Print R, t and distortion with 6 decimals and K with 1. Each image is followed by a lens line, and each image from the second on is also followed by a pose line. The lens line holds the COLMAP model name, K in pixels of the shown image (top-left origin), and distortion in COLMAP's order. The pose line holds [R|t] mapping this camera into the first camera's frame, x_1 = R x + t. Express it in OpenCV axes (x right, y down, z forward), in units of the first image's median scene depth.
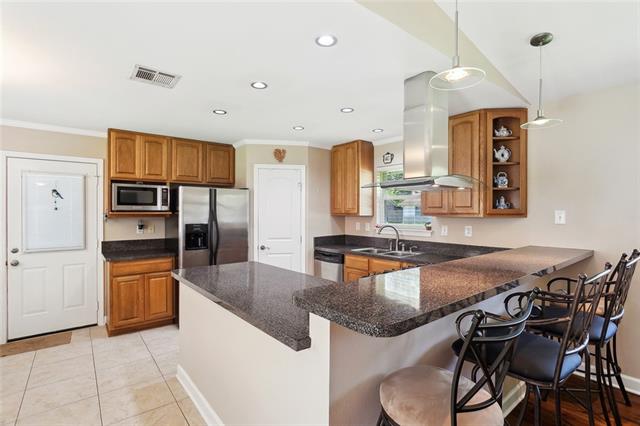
lens RADIAL K [[309.9, 0, 319.2], [0, 309.9, 214.4], [0, 0, 1]] dist [-0.009463, 0.001325]
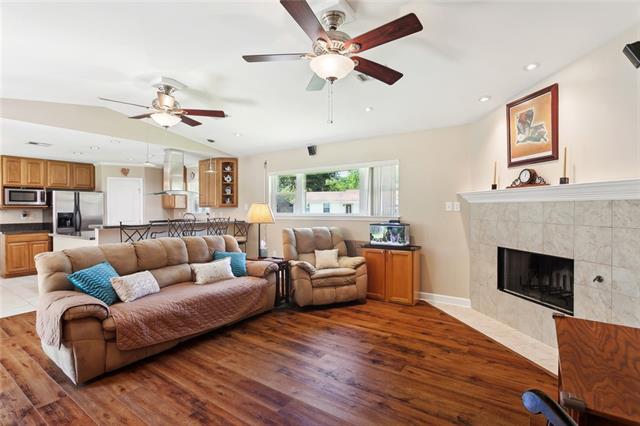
lens RADIAL K [[309.9, 0, 321.6], [0, 309.9, 214.1], [0, 0, 1]] dist [-0.009463, 0.001325]
pose [[0.958664, -0.008901, 0.284400, 0.463603], [0.007565, 0.999955, 0.005797, 0.038871], [-0.284438, -0.003406, 0.958688, -1.004938]]
